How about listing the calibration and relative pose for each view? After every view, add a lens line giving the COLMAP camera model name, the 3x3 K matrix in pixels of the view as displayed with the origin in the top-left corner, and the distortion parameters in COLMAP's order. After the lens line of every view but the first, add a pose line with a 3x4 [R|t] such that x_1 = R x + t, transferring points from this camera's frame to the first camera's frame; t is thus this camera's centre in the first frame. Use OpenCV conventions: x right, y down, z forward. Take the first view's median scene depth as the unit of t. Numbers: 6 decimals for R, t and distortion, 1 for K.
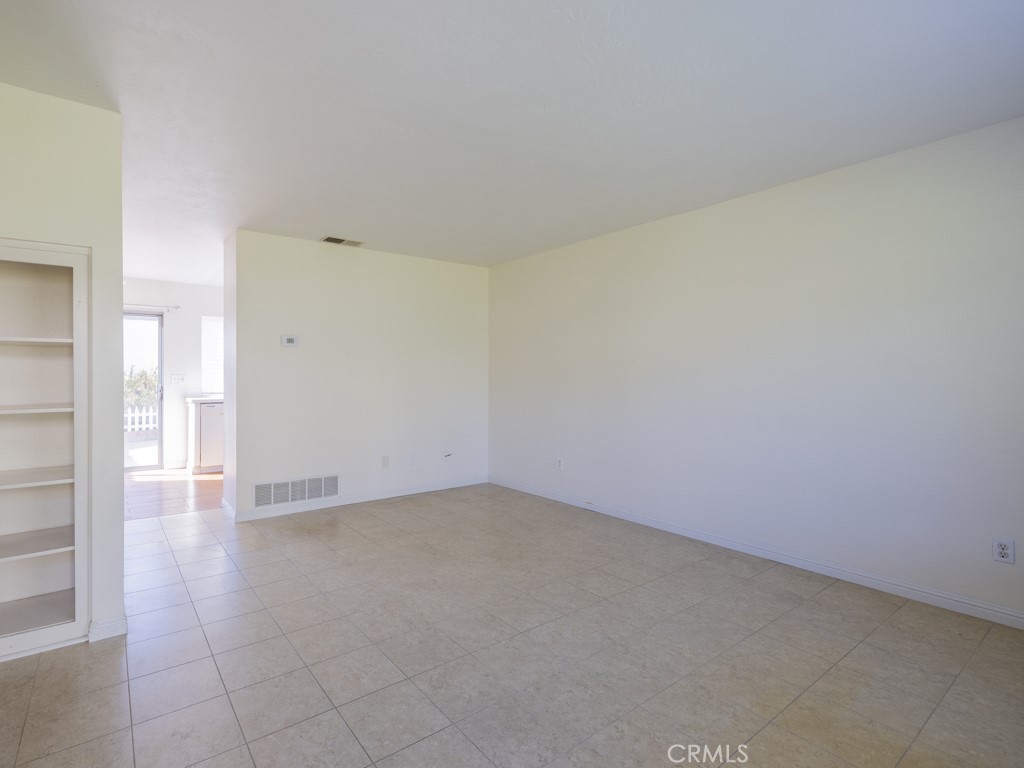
lens RADIAL K [[678.1, 0, 514.8], [0, 678.1, 383.9], [0, 0, 1]] dist [-0.010176, 0.003681]
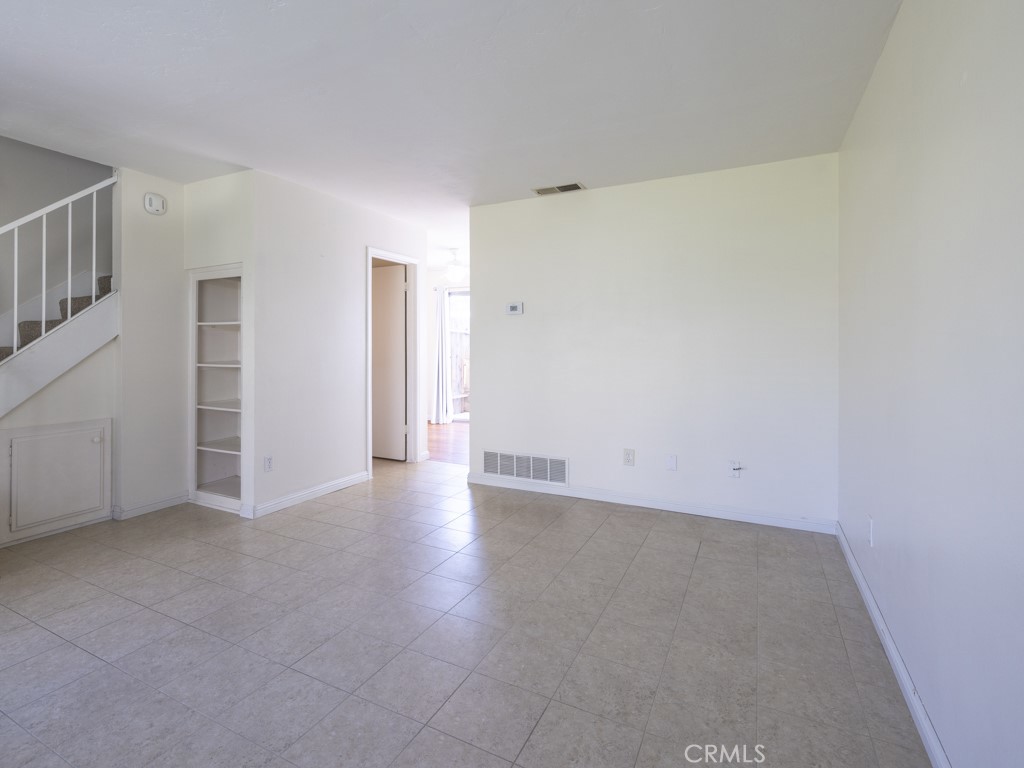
lens RADIAL K [[678.1, 0, 513.9], [0, 678.1, 379.1], [0, 0, 1]] dist [-0.010176, 0.003681]
pose [[0.156252, 0.050429, -0.986429, 0.628822], [-0.012763, 0.998716, 0.049035, -0.011672], [0.987635, 0.004928, 0.156695, 0.868297]]
